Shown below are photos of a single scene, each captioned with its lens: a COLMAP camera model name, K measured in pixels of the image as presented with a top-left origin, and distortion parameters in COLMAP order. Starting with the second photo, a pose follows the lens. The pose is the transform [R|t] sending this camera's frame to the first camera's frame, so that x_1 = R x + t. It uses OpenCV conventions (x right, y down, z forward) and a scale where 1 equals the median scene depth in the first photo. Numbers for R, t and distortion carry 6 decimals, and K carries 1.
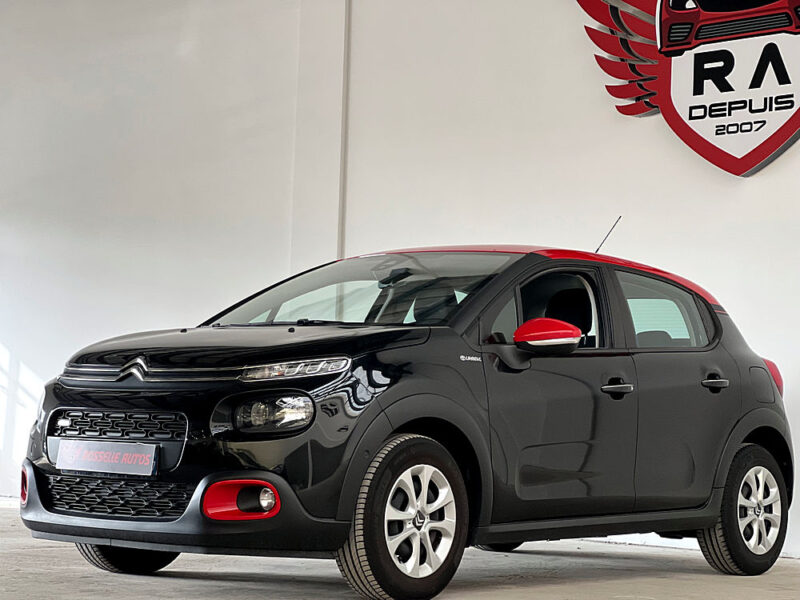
lens RADIAL K [[1861.6, 0, 400.0], [0, 1861.6, 300.0], [0, 0, 1]] dist [0.173679, 0.554676]
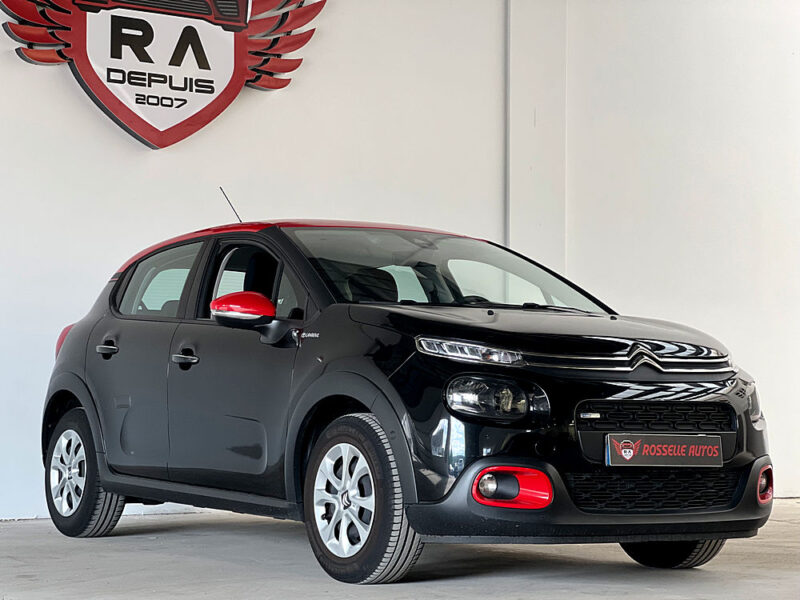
lens RADIAL K [[1861.6, 0, 400.0], [0, 1861.6, 300.0], [0, 0, 1]] dist [0.173679, 0.554676]
pose [[0.268084, 0.027163, 0.963013, -0.764521], [-0.069187, 0.997564, -0.008877, 0.016457], [-0.960908, -0.064249, 0.269310, 0.592915]]
